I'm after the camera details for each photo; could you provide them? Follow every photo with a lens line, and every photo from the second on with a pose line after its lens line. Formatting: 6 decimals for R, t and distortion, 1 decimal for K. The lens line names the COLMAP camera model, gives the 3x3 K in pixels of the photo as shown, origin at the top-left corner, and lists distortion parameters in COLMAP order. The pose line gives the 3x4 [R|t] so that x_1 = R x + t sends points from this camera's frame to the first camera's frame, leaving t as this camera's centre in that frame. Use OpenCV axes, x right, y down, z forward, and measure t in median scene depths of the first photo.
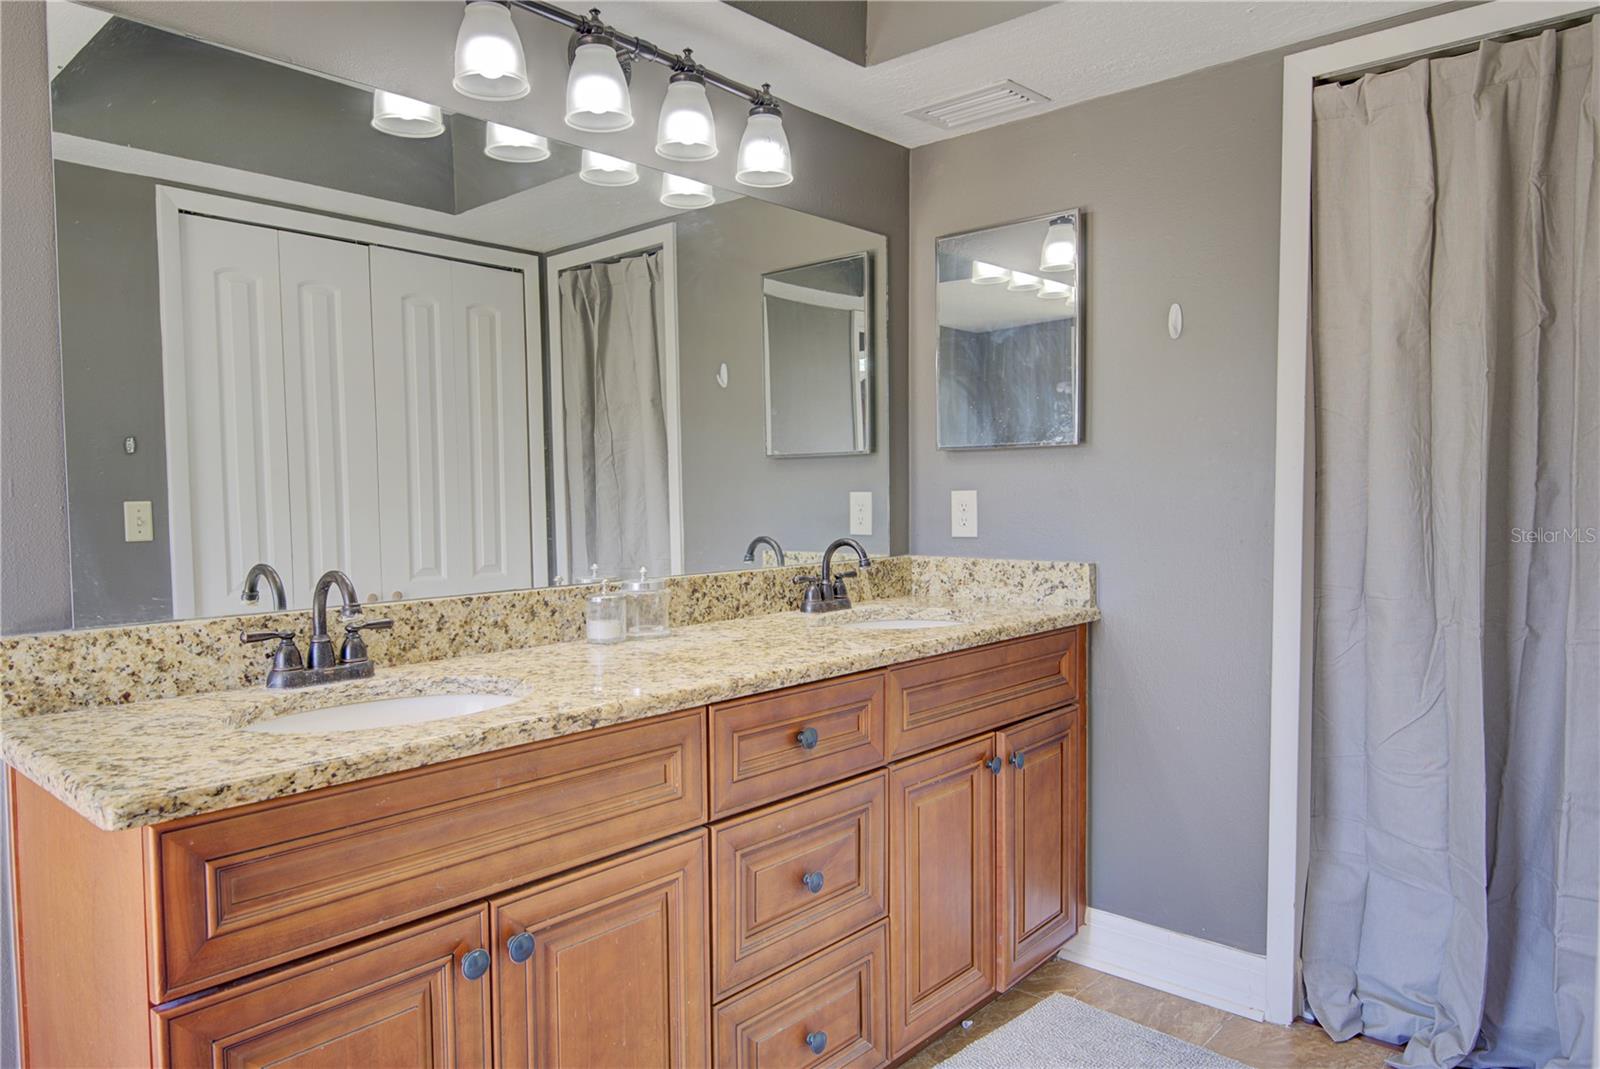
lens RADIAL K [[1067.9, 0, 797.1], [0, 1067.9, 540.3], [0, 0, 1]] dist [0.018240, -0.008136]
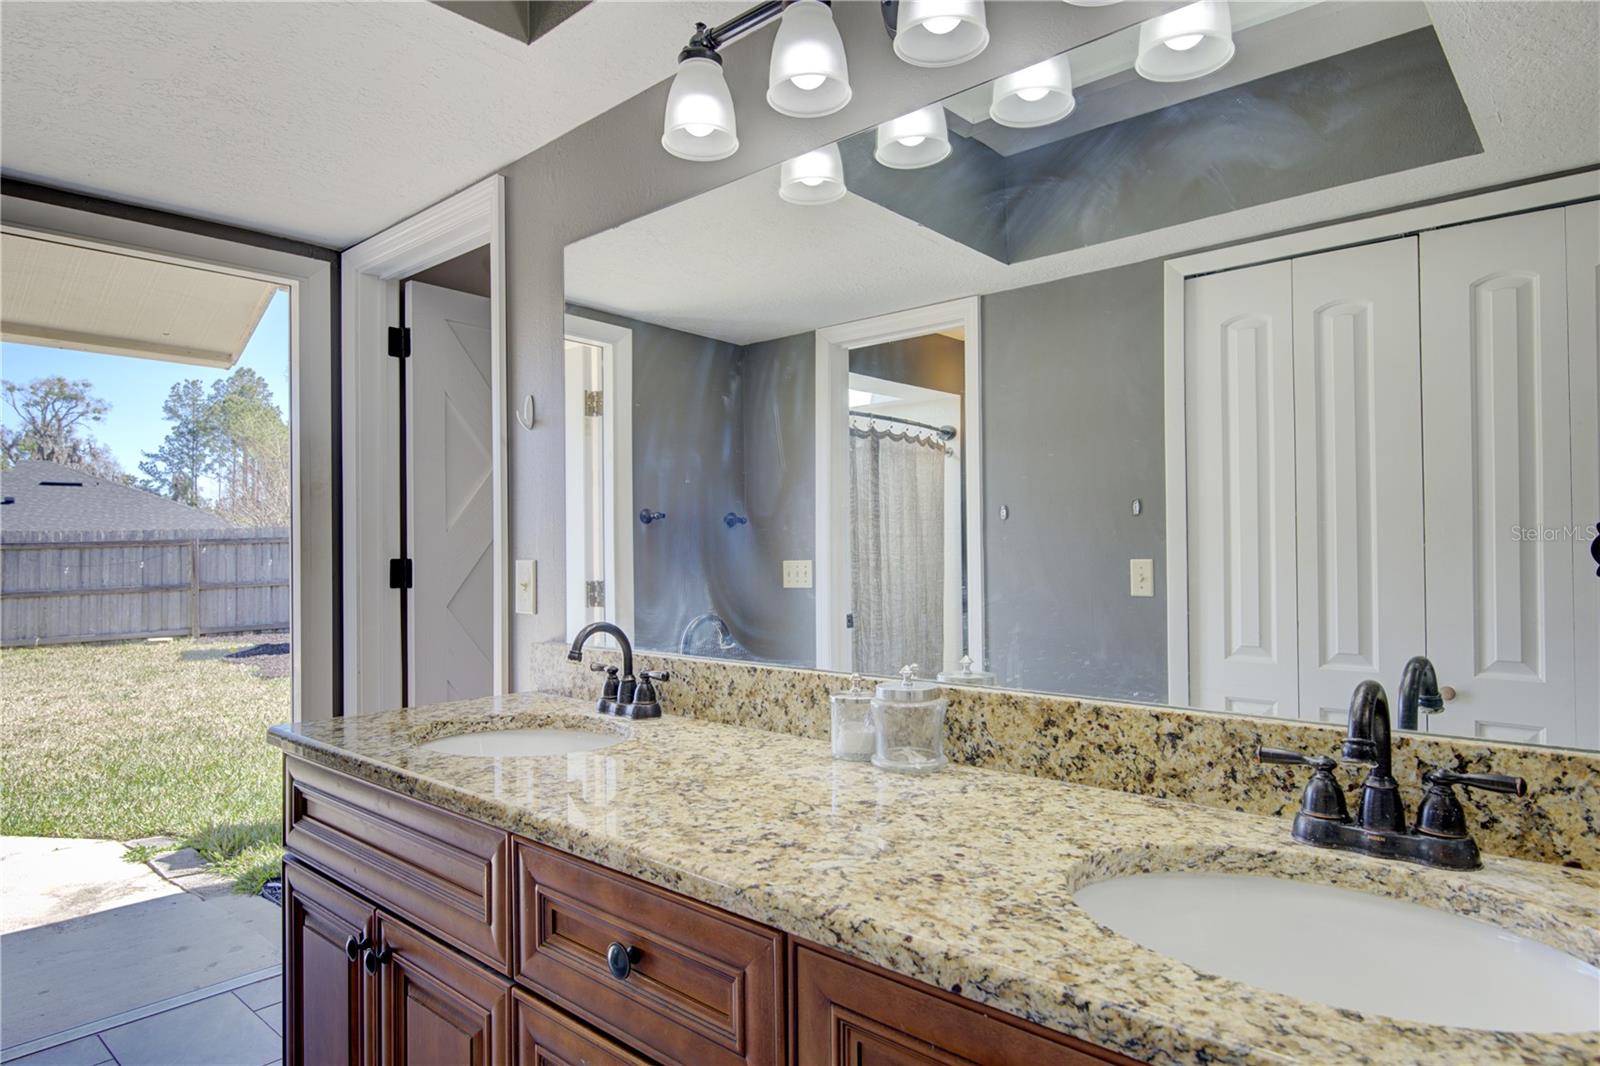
lens RADIAL K [[939.1, 0, 801.2], [0, 939.1, 540.2], [0, 0, 1]] dist [0.029660, 0.001165]
pose [[-0.000456, -0.004147, -0.999991, 0.405204], [-0.042871, 0.999072, -0.004123, -0.044372], [0.999081, 0.042868, -0.000633, 0.788560]]
